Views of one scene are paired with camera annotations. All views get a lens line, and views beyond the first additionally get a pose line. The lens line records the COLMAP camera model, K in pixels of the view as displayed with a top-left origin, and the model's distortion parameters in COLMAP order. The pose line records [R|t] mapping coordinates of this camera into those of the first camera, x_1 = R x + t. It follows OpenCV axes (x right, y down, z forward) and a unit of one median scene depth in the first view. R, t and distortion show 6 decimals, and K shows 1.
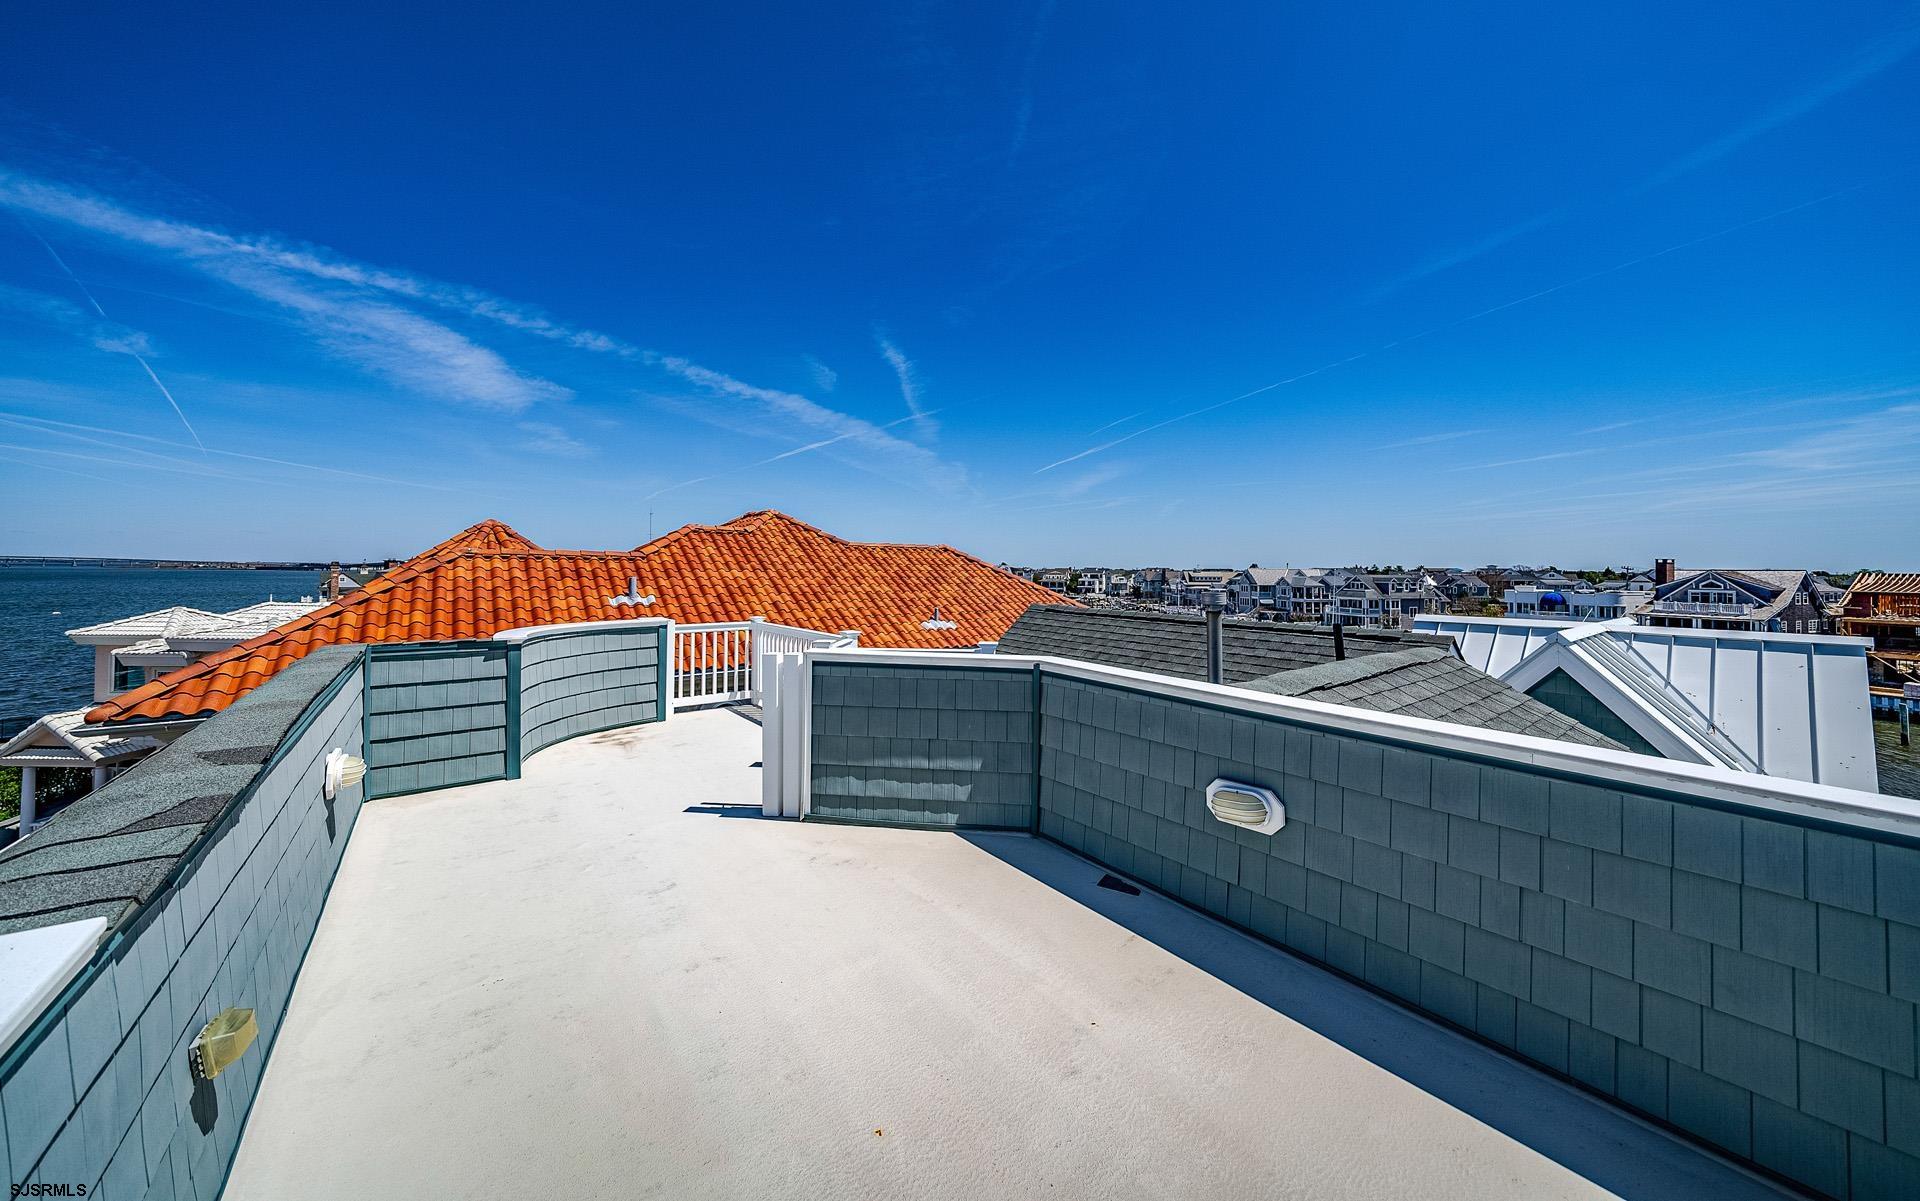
lens RADIAL K [[655.4, 0, 958.8], [0, 655.4, 559.2], [0, 0, 1]] dist [-0.001144, -0.000408]
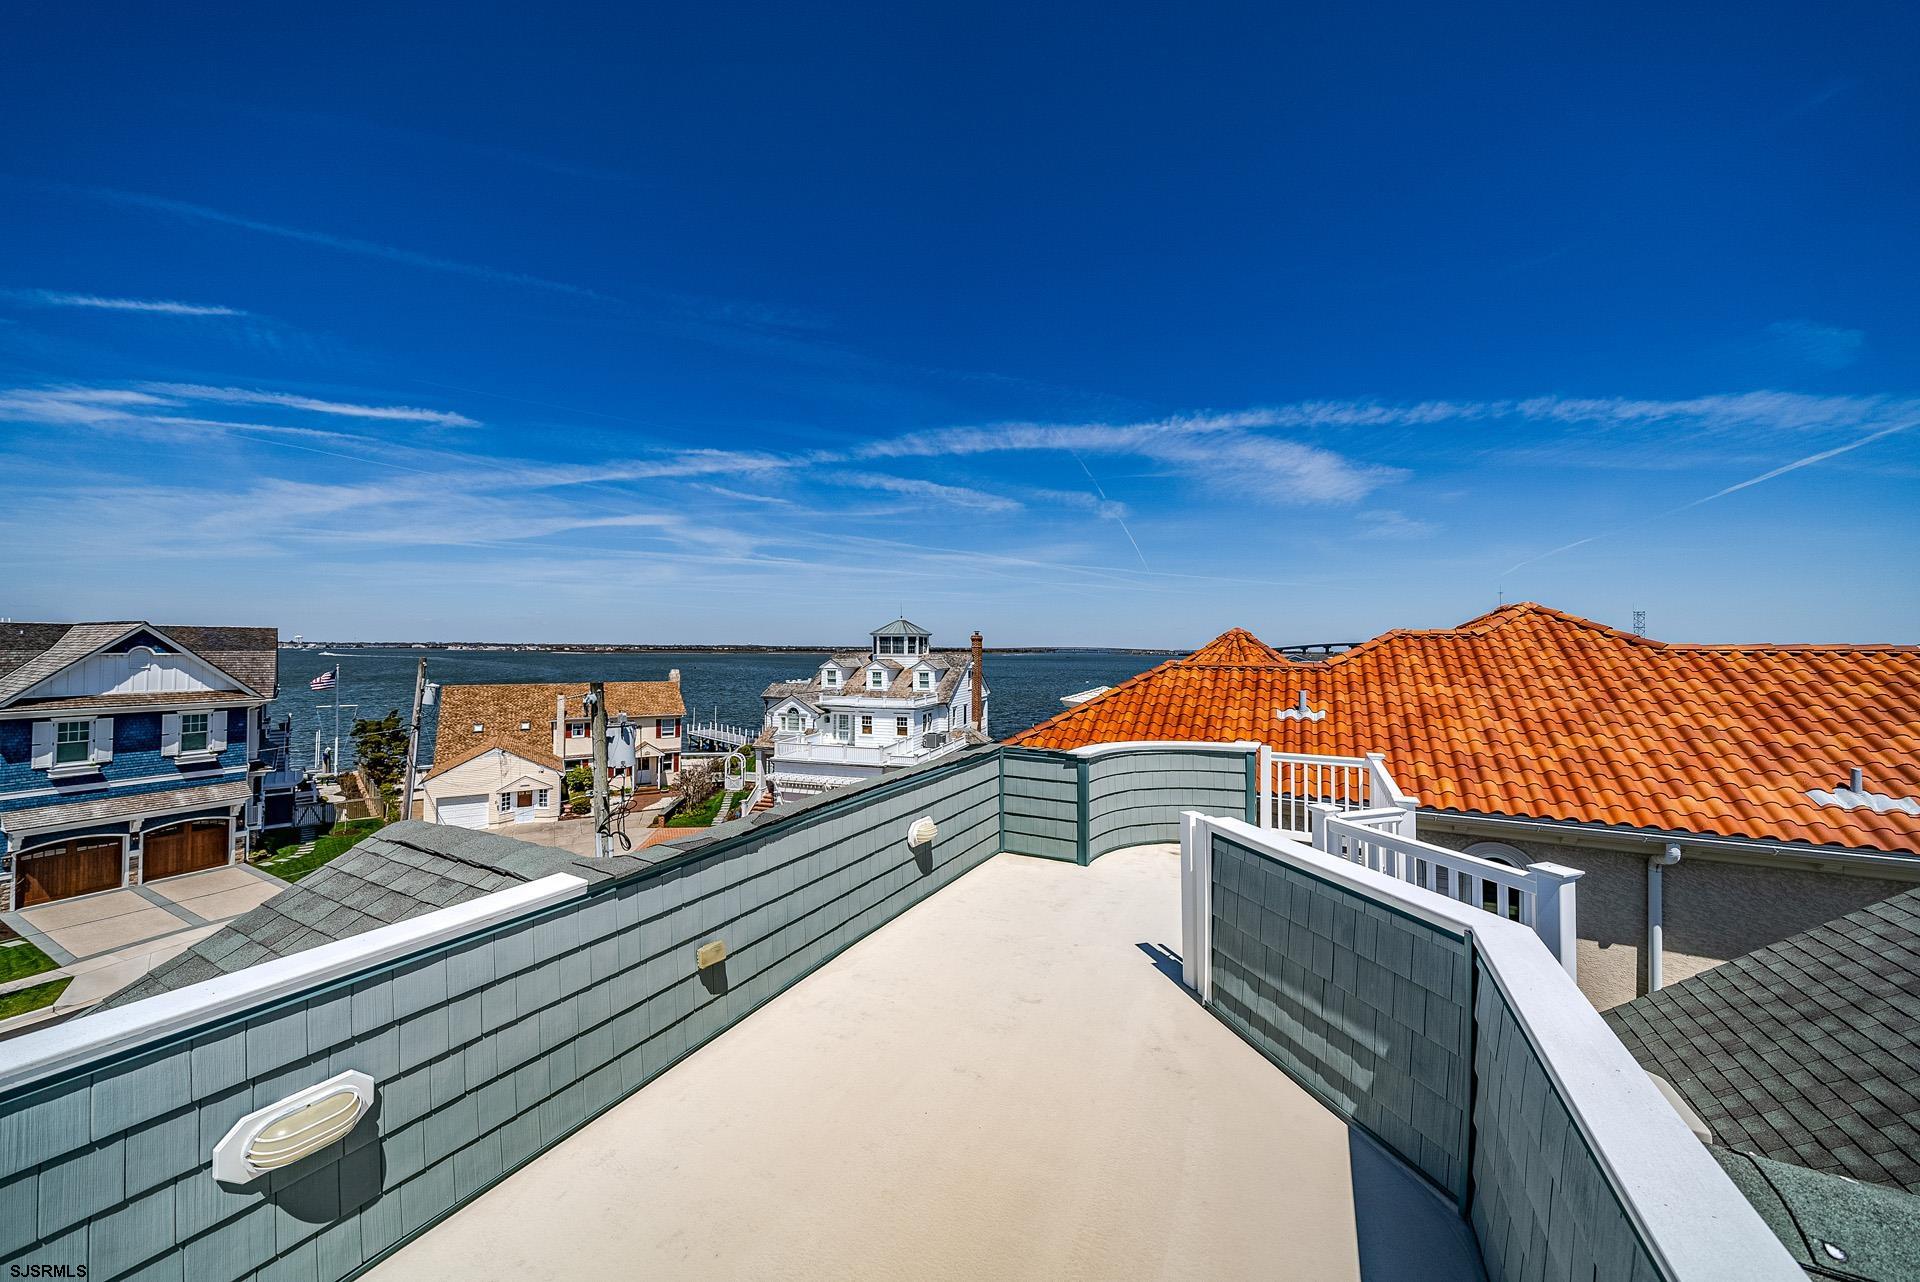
lens RADIAL K [[657.5, 0, 960.5], [0, 657.5, 643.6], [0, 0, 1]] dist [-0.006829, 0.000569]
pose [[0.416069, -0.013926, -0.909226, 0.147833], [0.011001, 0.999887, -0.010281, -0.031502], [0.909266, -0.005725, 0.416175, 0.105690]]
